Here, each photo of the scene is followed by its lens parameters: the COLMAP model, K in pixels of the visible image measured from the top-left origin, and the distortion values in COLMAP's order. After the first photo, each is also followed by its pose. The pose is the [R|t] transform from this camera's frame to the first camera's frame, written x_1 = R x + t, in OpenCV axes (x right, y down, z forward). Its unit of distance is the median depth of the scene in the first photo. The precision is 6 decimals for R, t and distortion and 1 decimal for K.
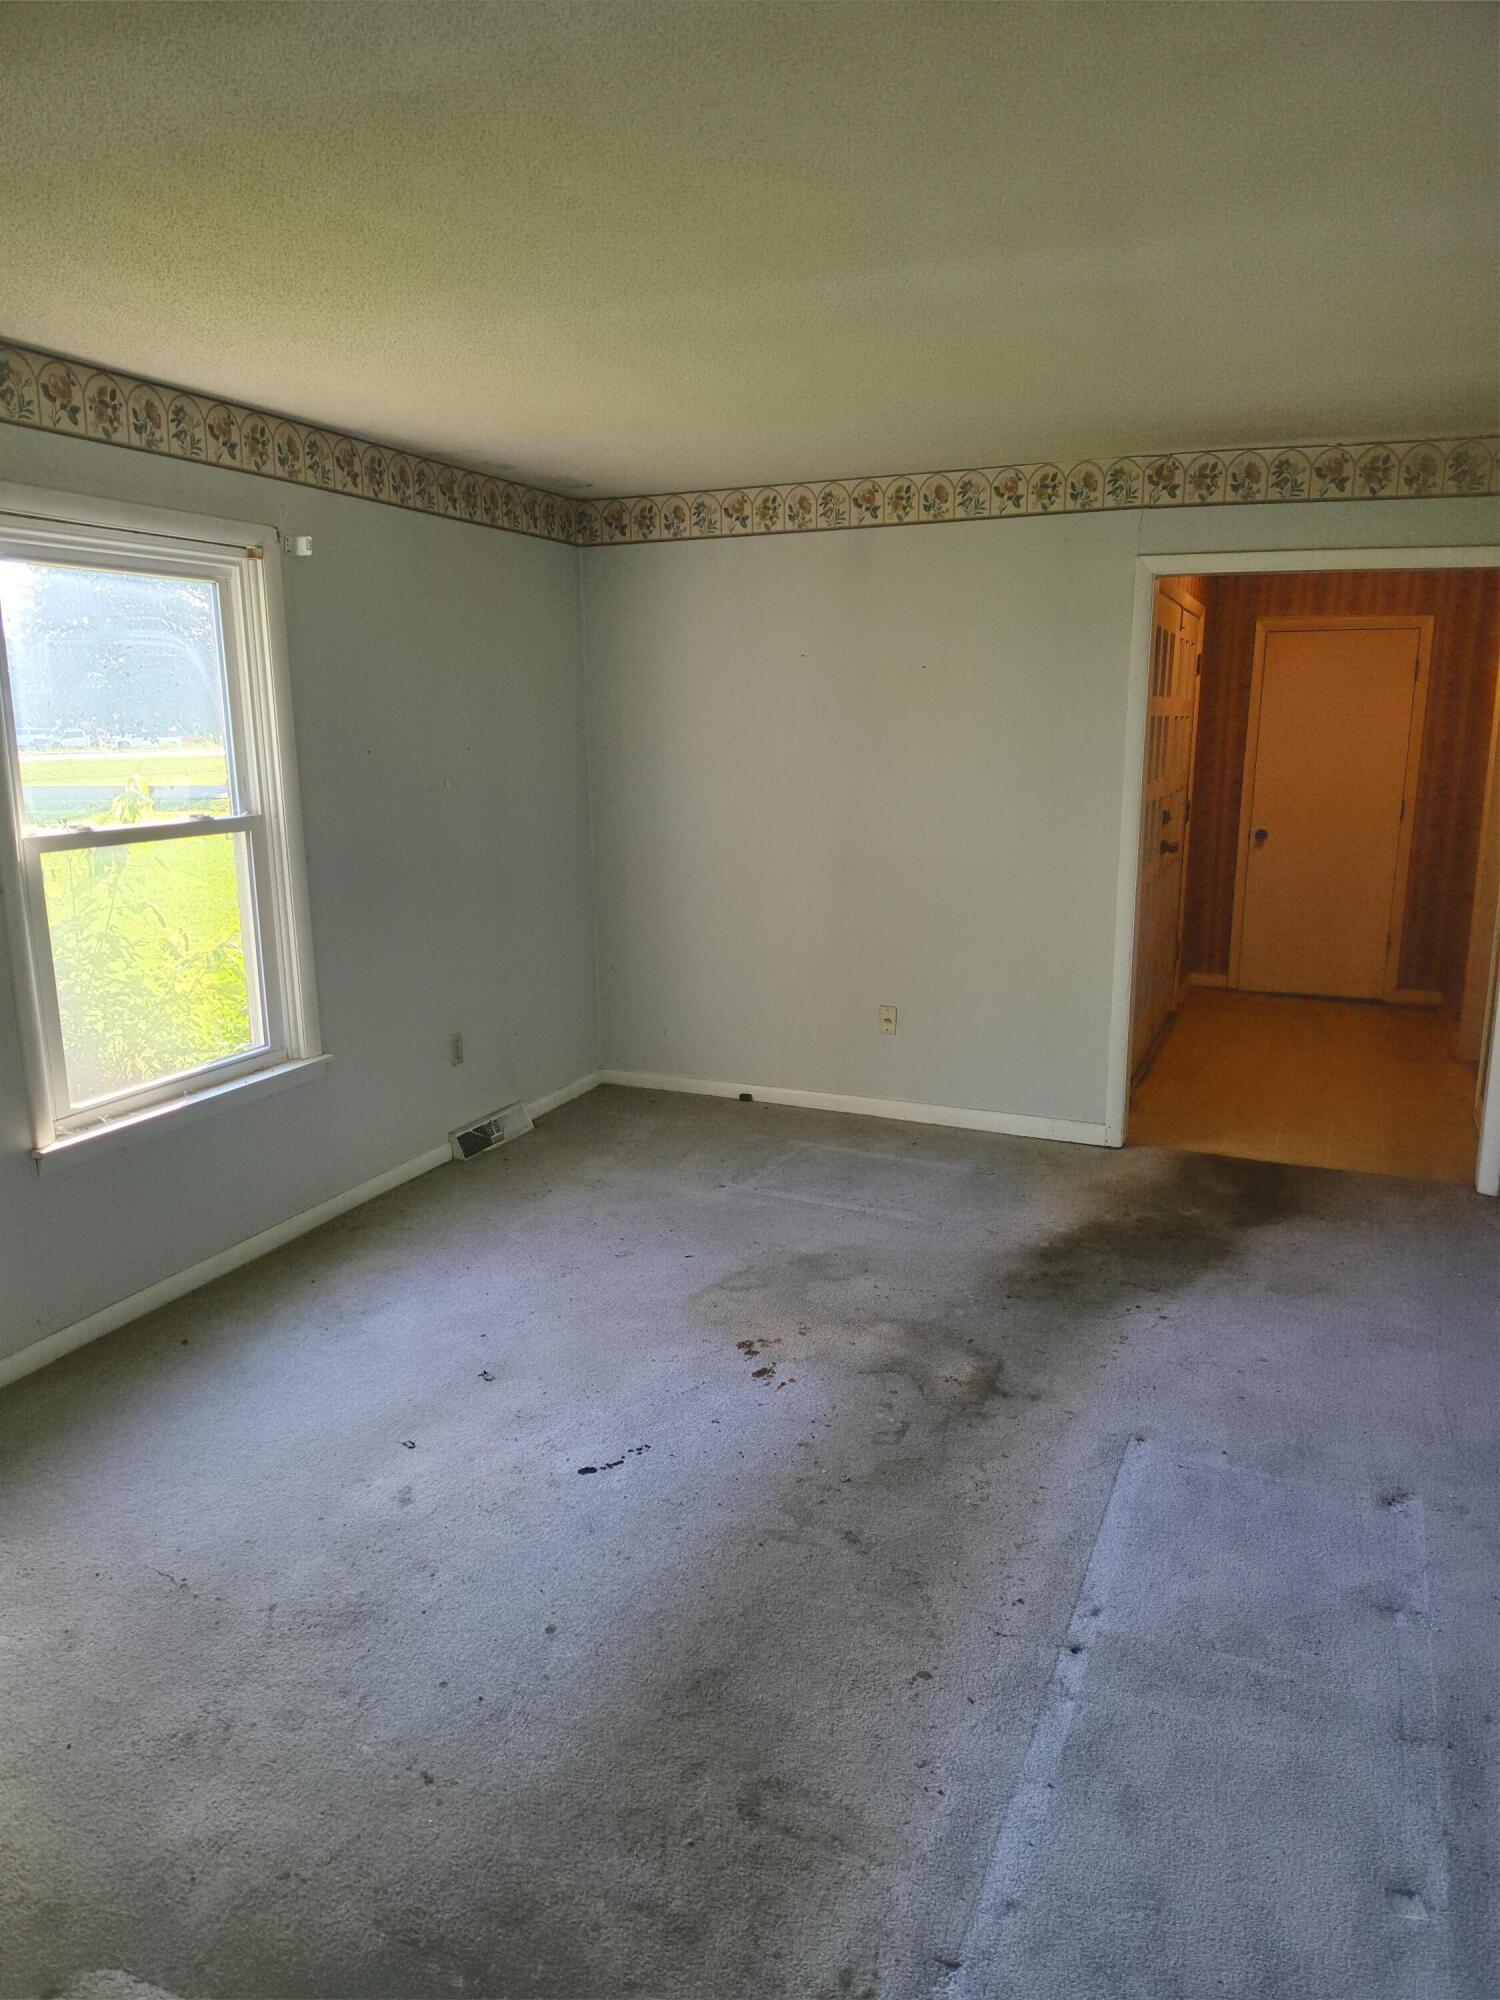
lens RADIAL K [[1355.2, 0, 750.0], [0, 1355.2, 1000.0], [0, 0, 1]] dist [0.054095, -0.077343]
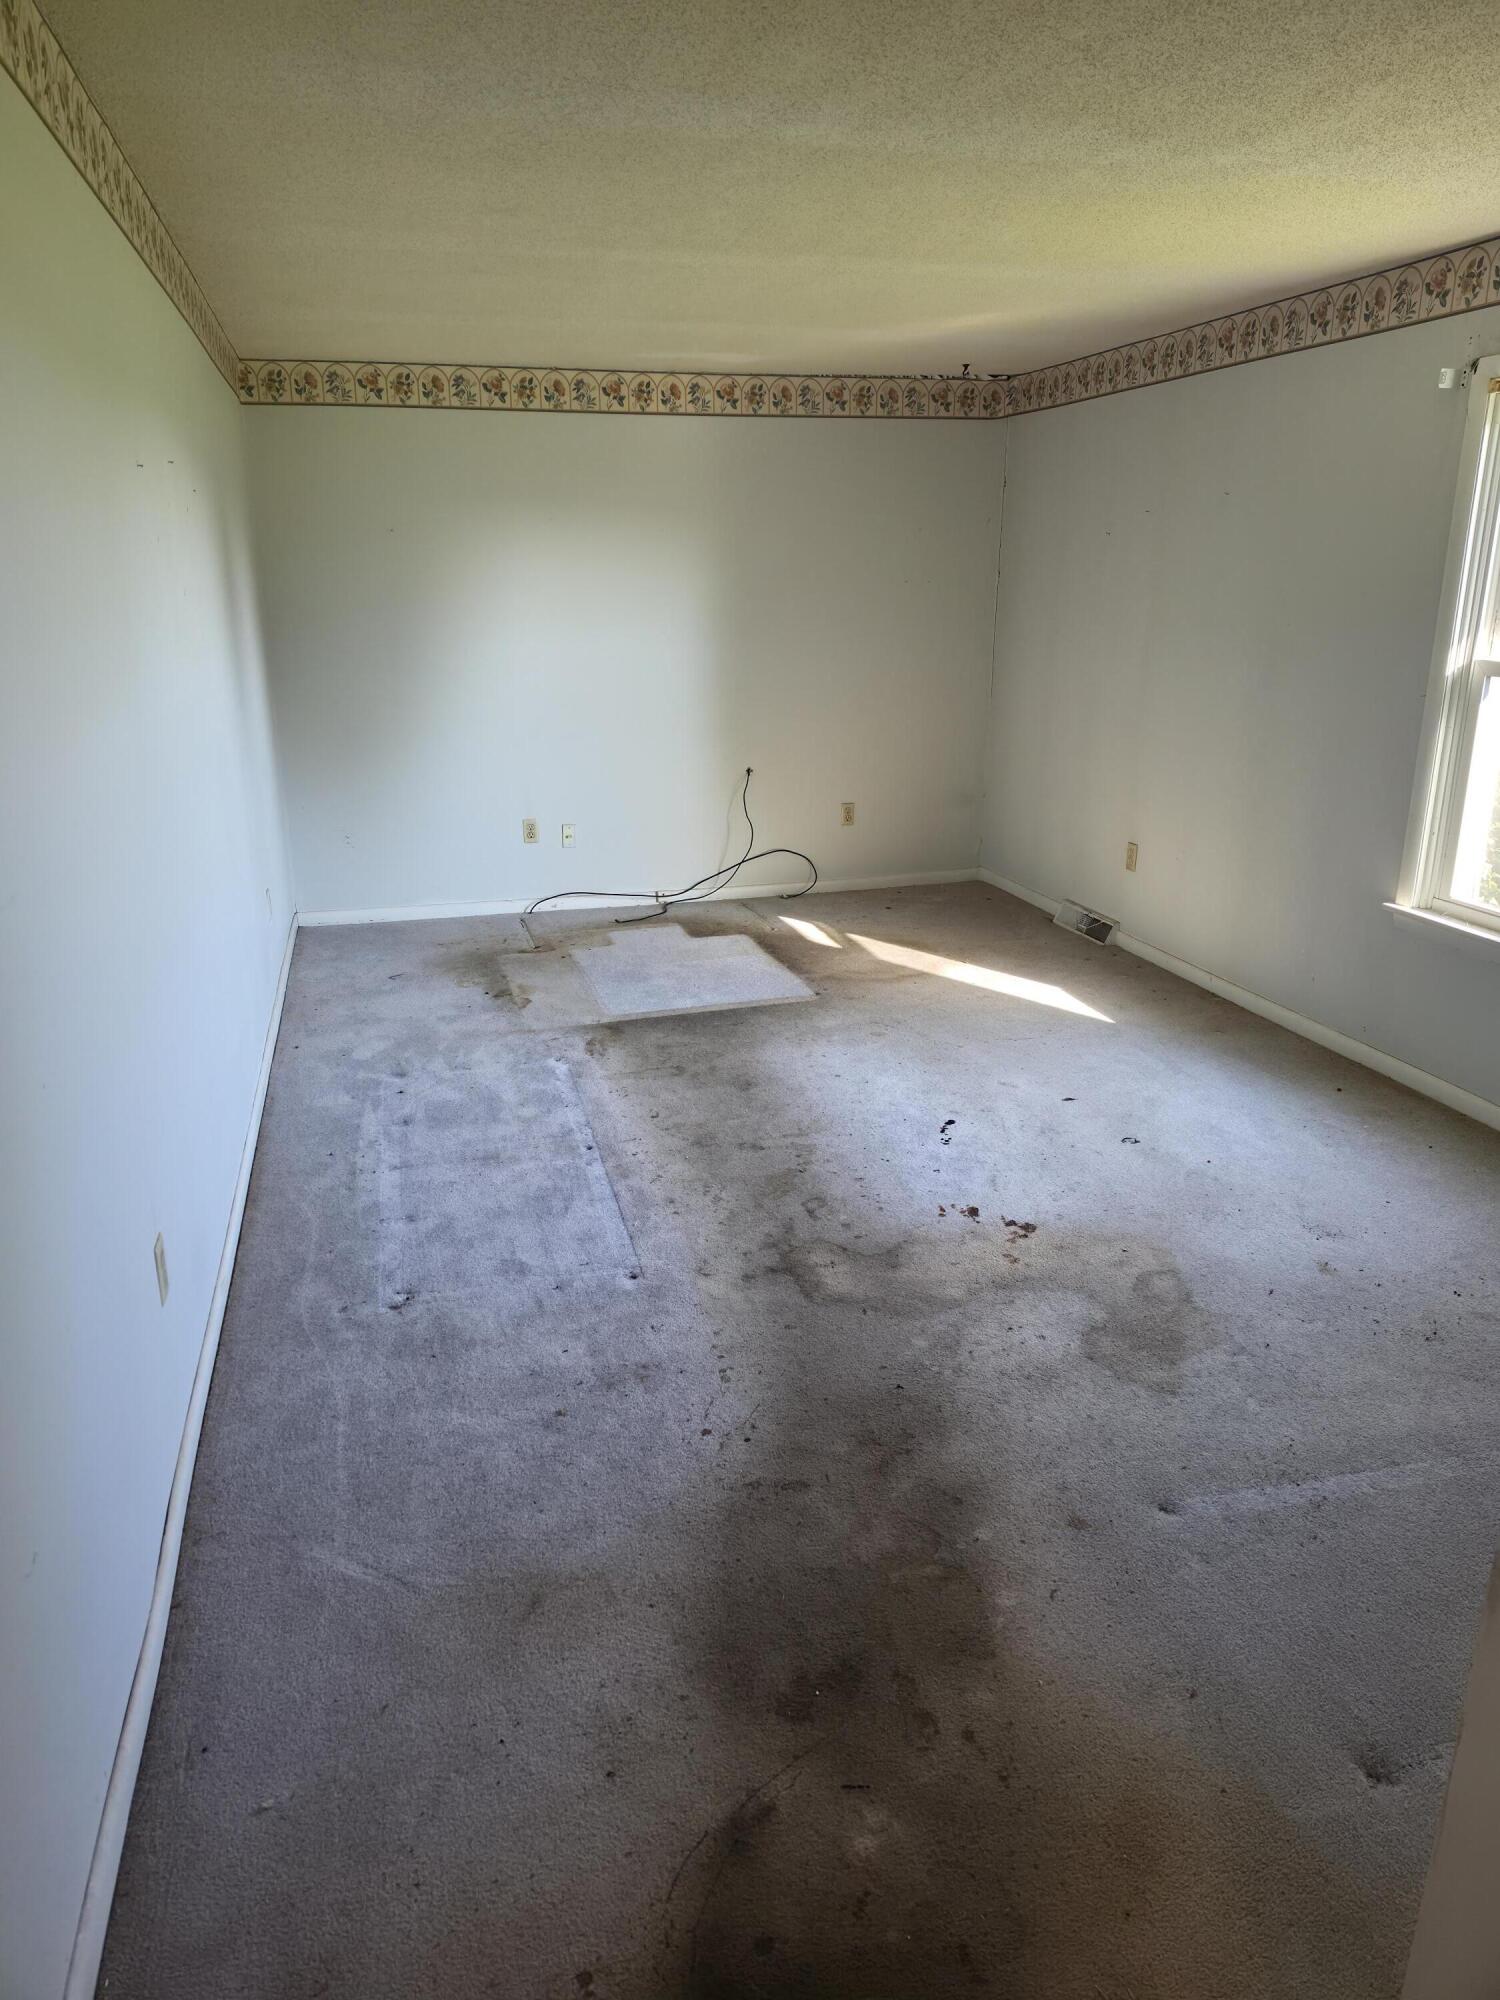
lens RADIAL K [[1355.2, 0, 750.0], [0, 1355.2, 1000.0], [0, 0, 1]] dist [0.054095, -0.077343]
pose [[-0.787385, 0.193249, -0.585388, 0.735579], [-0.117900, 0.884859, 0.450693, -0.324235], [0.605082, 0.423886, -0.673941, 1.564442]]
